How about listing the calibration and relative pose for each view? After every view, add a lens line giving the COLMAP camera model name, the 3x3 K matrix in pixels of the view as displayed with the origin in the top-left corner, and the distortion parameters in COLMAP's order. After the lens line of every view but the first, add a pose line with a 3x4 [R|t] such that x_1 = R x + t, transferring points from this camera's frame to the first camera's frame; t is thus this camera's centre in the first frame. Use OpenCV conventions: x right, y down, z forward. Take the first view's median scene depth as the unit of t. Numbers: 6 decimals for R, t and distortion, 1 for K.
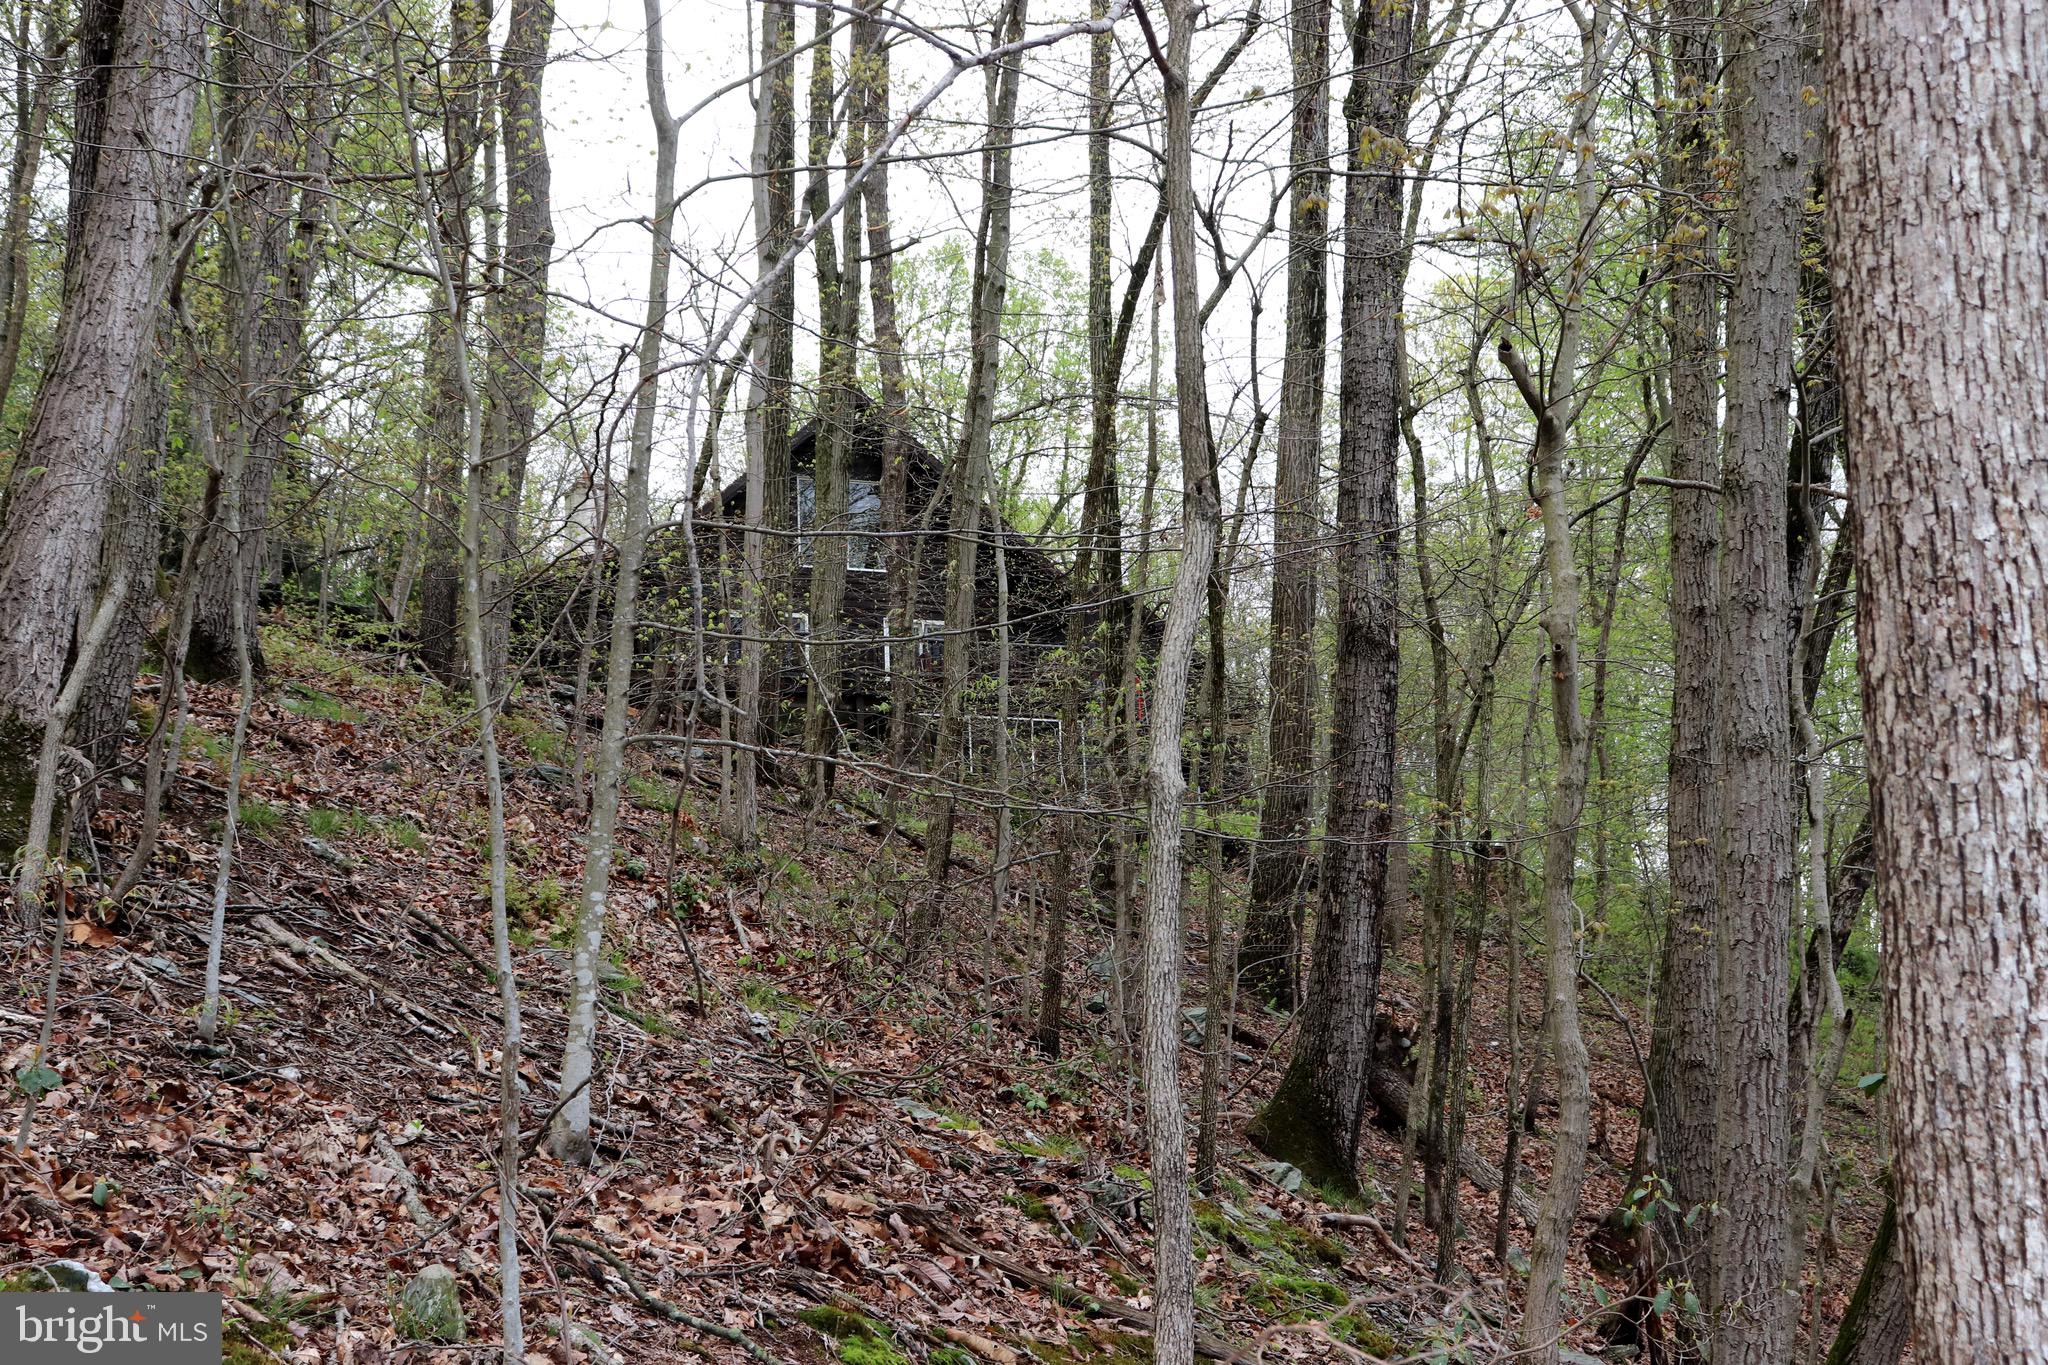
lens RADIAL K [[2788.2, 0, 1023.2], [0, 2788.2, 689.4], [0, 0, 1]] dist [0.076252, 0.000000]
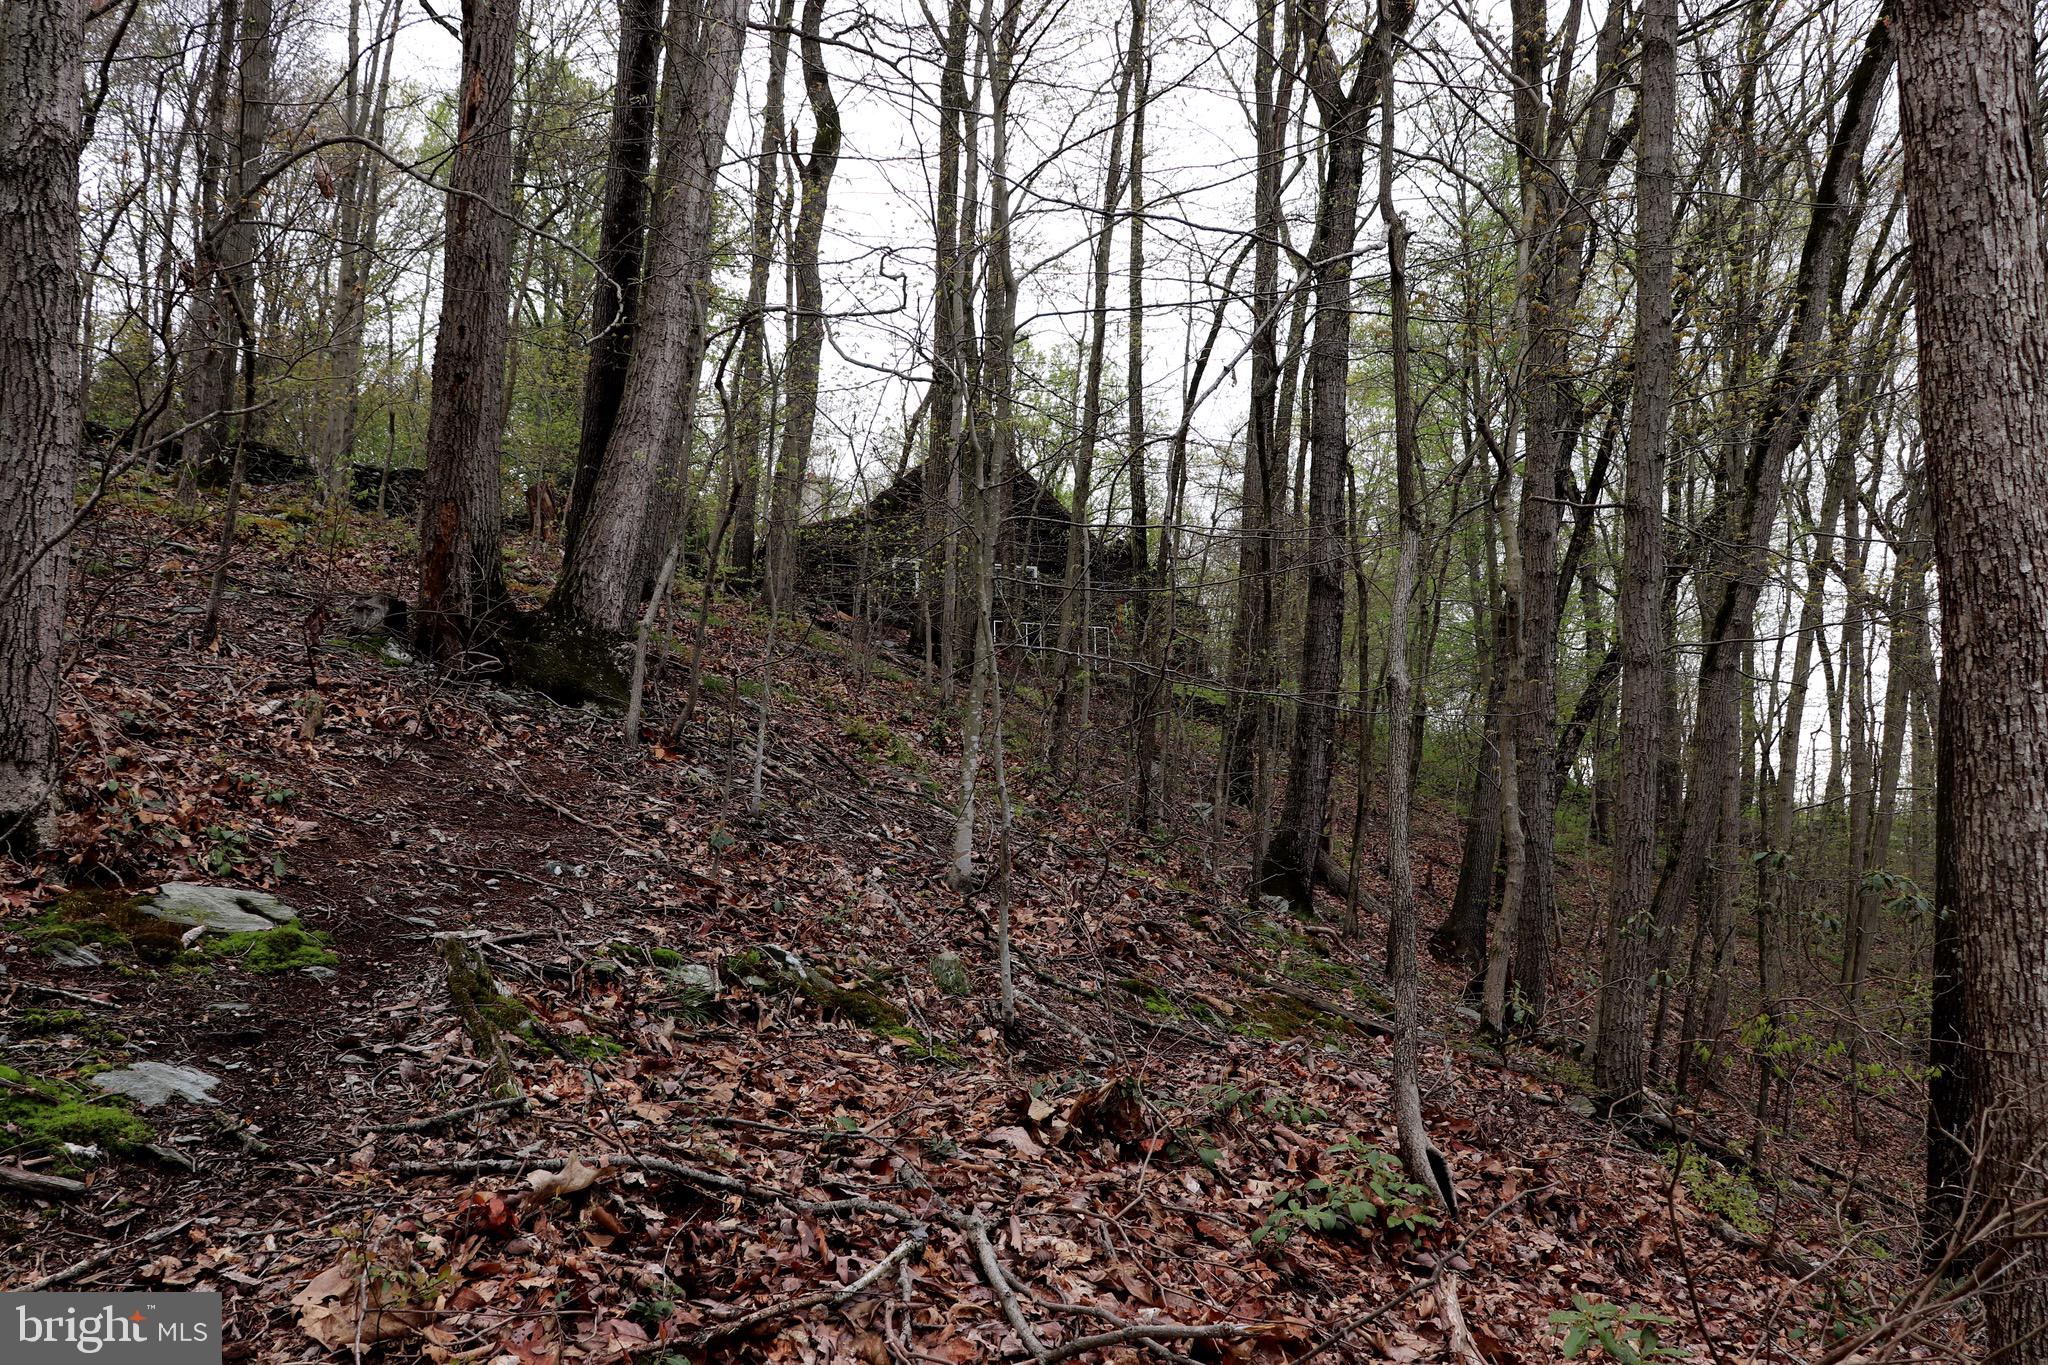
lens RADIAL K [[1694.0, 0, 1030.8], [0, 1694.0, 689.1], [0, 0, 1]] dist [-0.169962, 0.151550]
pose [[0.999756, 0.016316, -0.014894, -0.281750], [-0.015572, 0.998688, 0.048792, -0.018339], [0.015671, -0.048548, 0.998698, -0.068603]]
